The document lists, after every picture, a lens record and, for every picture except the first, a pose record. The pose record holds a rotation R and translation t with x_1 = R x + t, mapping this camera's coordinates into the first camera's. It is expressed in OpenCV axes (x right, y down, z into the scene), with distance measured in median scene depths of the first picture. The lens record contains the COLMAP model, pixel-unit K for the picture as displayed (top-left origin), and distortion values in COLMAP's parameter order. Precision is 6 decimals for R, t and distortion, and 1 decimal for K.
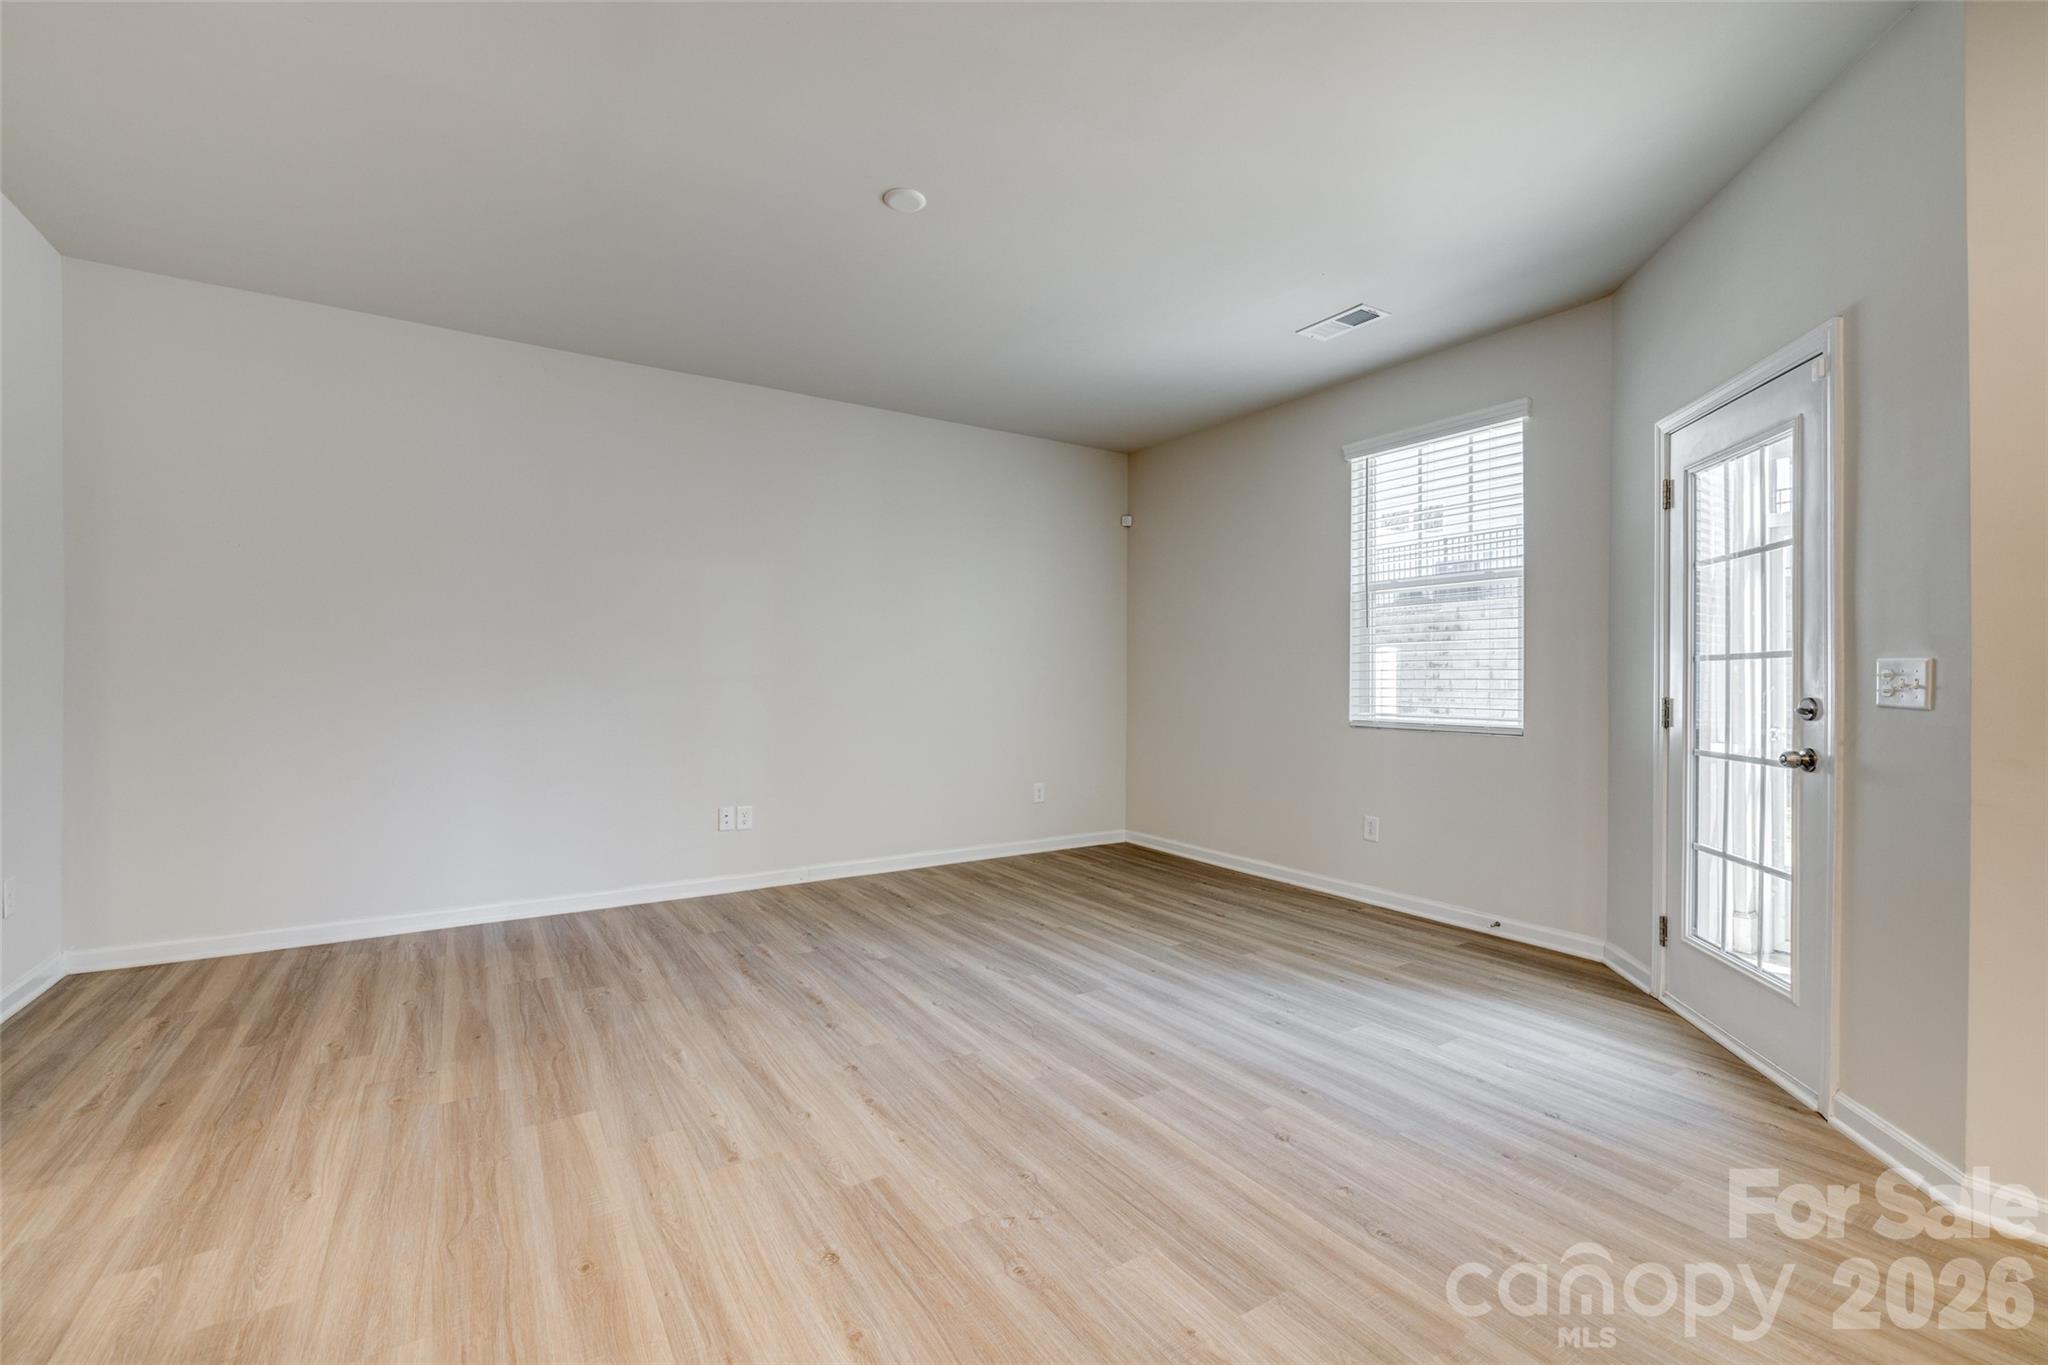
lens RADIAL K [[863.3, 0, 1015.7], [0, 863.3, 675.3], [0, 0, 1]] dist [-0.001374, -0.000580]
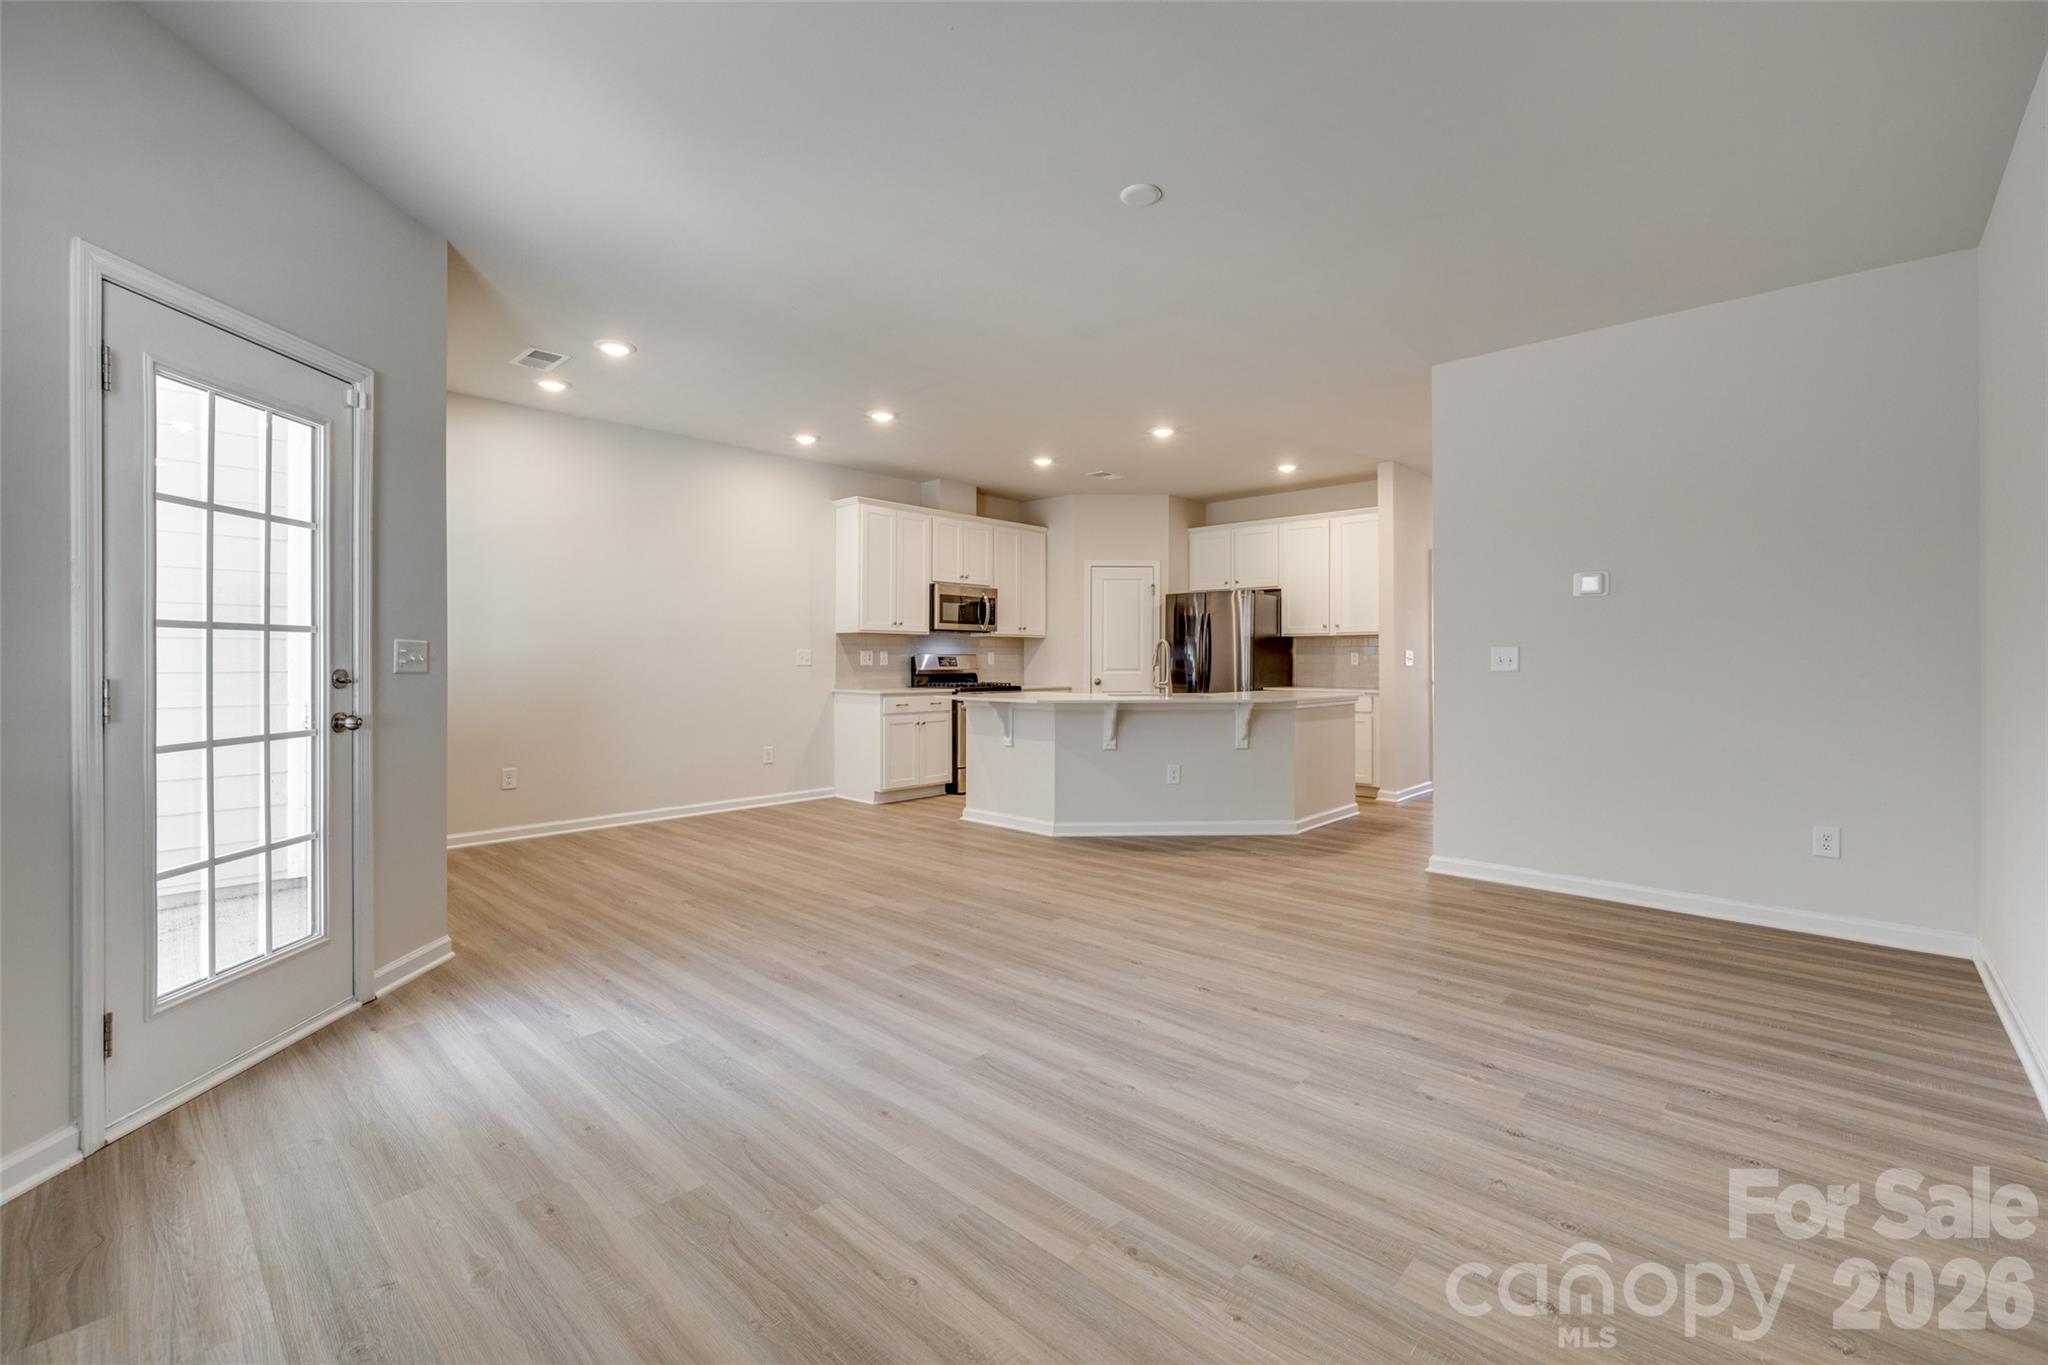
lens RADIAL K [[863.3, 0, 1026.4], [0, 863.3, 651.8], [0, 0, 1]] dist [-0.001374, -0.000580]
pose [[-0.967913, -0.009543, -0.251104, 0.241725], [-0.006367, 0.999889, -0.013459, 0.008884], [0.251204, -0.011428, -0.967867, 1.804243]]
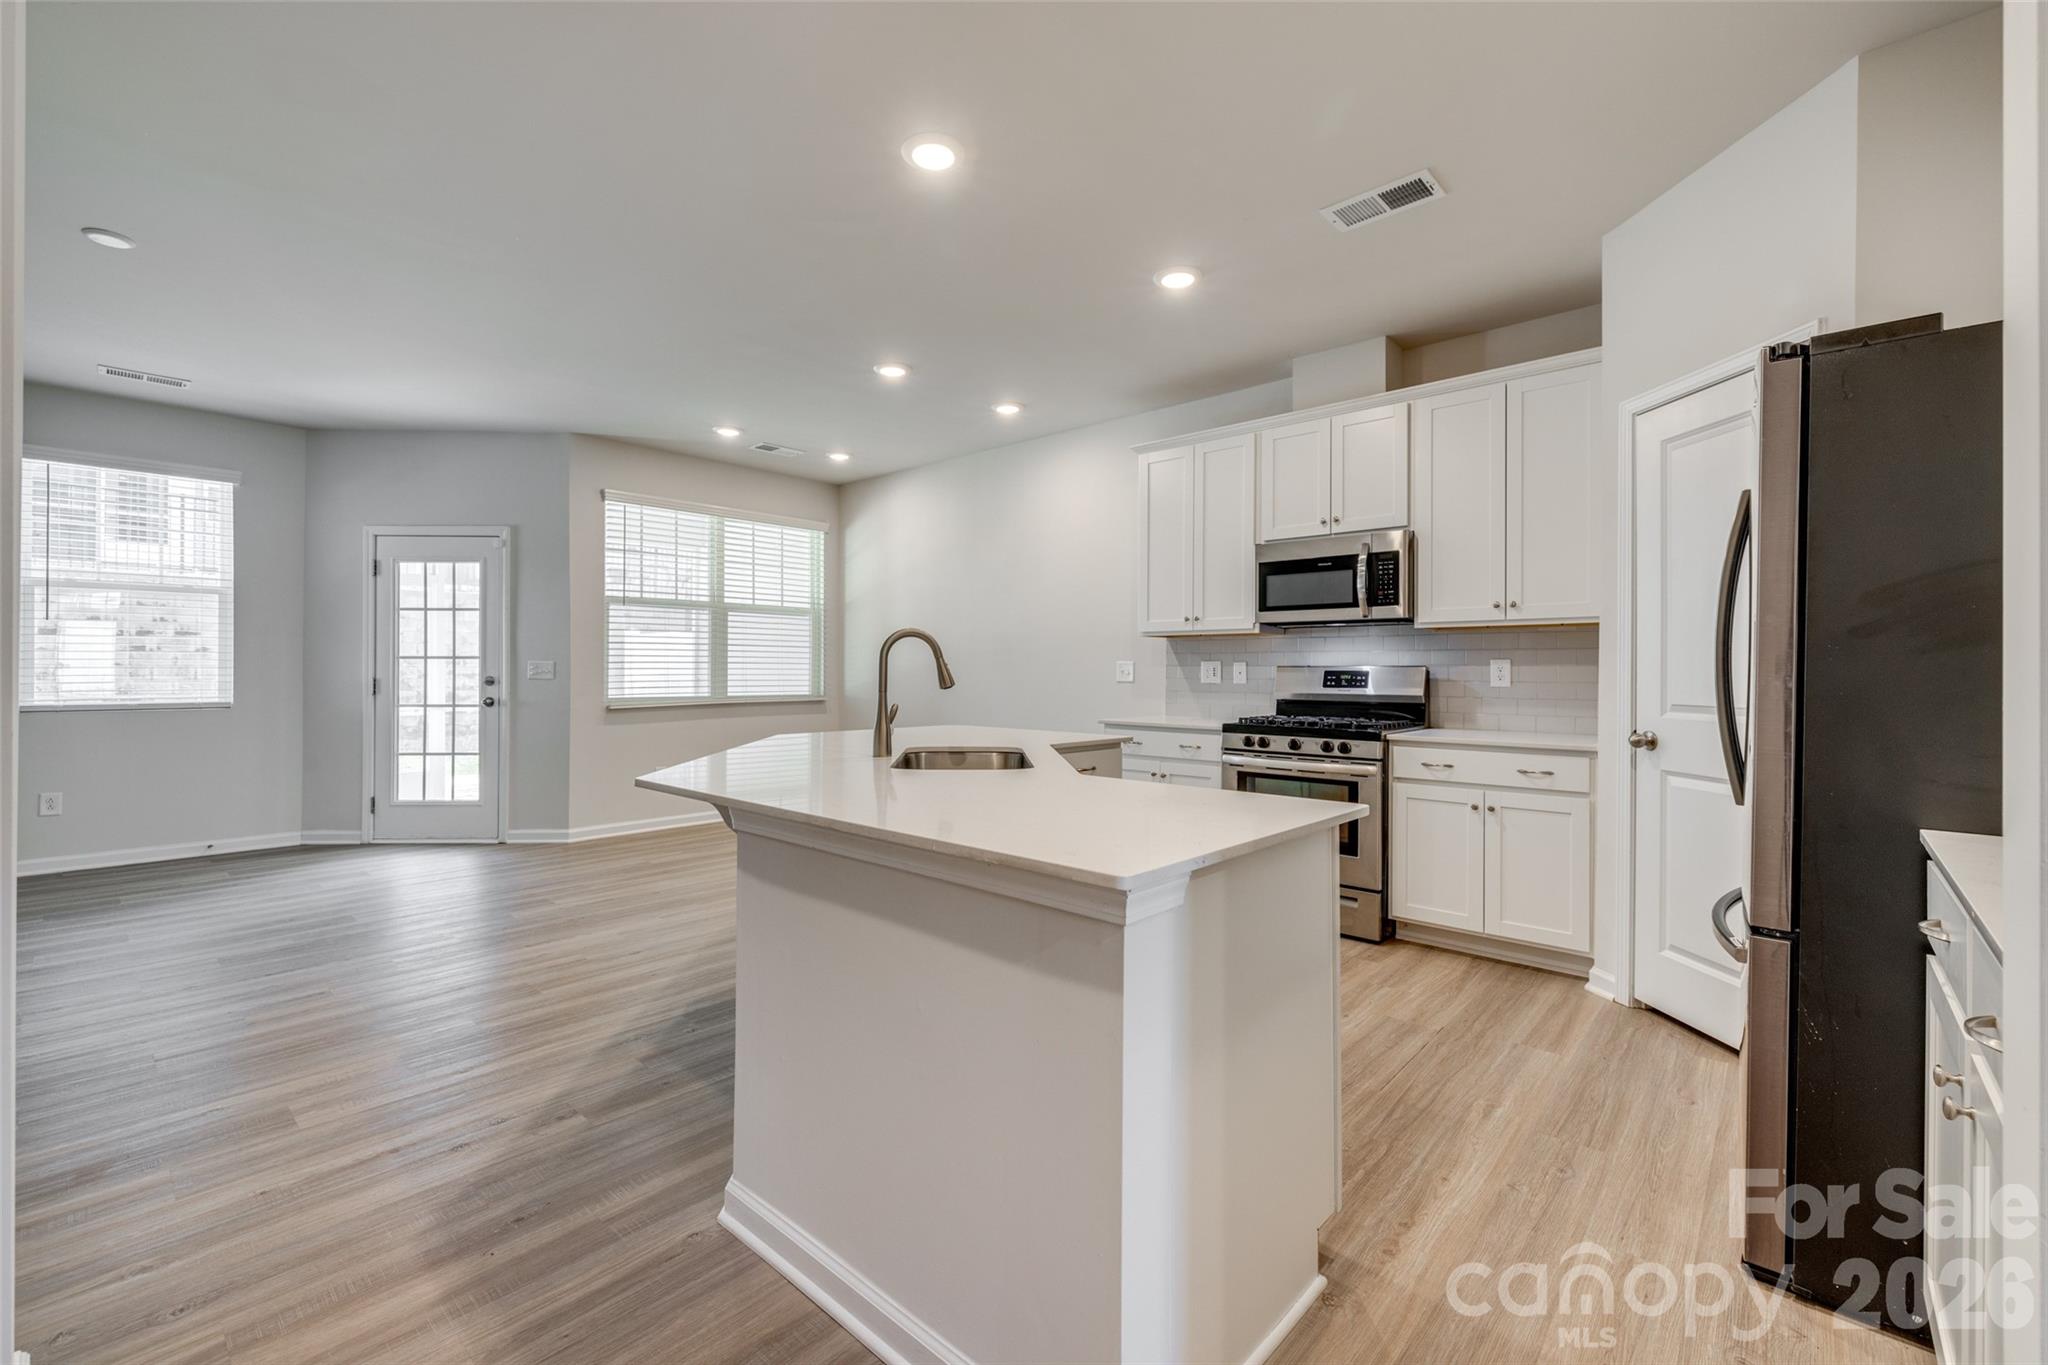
lens RADIAL K [[863.3, 0, 1022.4], [0, 863.3, 666.2], [0, 0, 1]] dist [-0.001374, -0.000580]
pose [[-0.261789, -0.001452, 0.965124, -1.378927], [-0.008659, 0.999962, -0.000844, -0.010078], [-0.965086, -0.008578, -0.261791, 0.147110]]
